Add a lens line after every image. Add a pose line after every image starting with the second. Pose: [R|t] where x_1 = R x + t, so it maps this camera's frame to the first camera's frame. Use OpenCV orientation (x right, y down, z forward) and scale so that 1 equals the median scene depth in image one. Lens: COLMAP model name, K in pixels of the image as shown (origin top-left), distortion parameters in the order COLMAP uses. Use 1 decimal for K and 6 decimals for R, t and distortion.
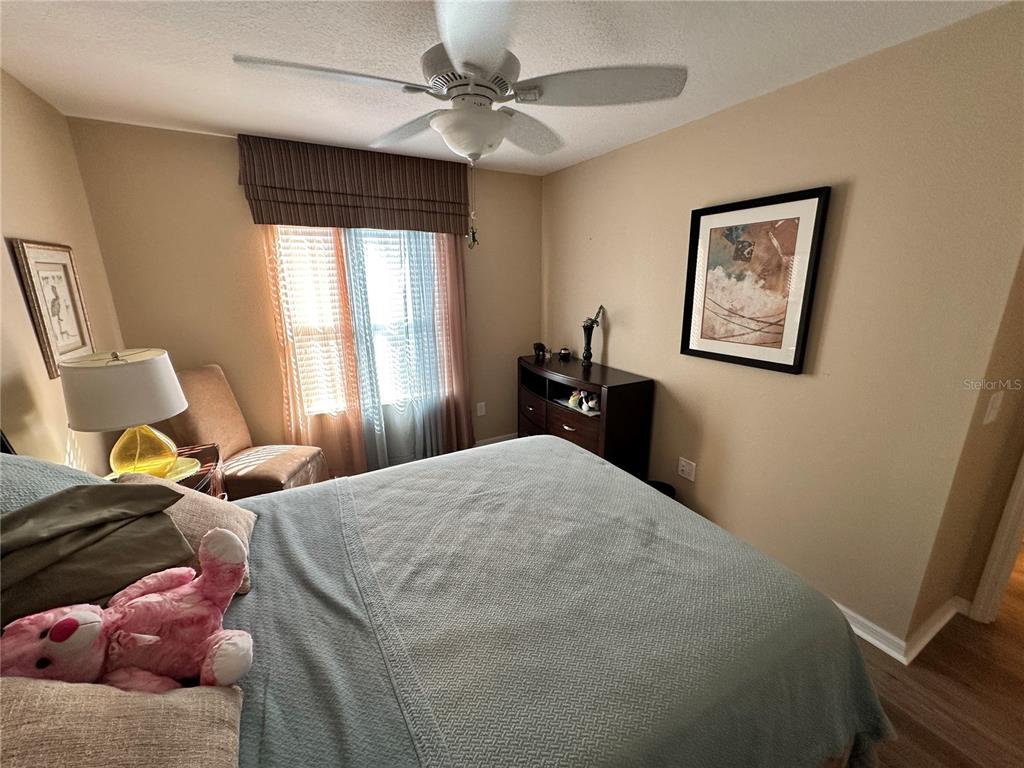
lens RADIAL K [[409.5, 0, 514.6], [0, 409.5, 385.3], [0, 0, 1]] dist [-0.002774, 0.000906]
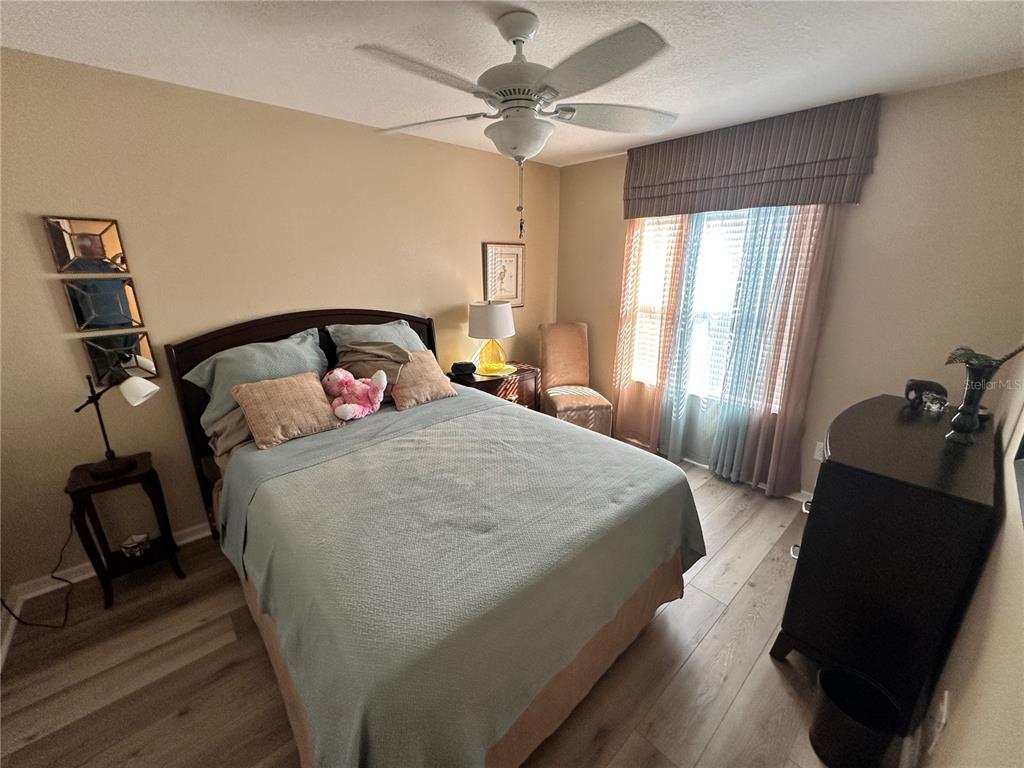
lens RADIAL K [[409.5, 0, 513.1], [0, 409.5, 384.9], [0, 0, 1]] dist [-0.002774, 0.000906]
pose [[0.230298, 0.284271, -0.930673, 0.624909], [-0.252978, 0.940988, 0.224821, -0.109331], [0.939662, 0.183664, 0.288622, 0.403133]]
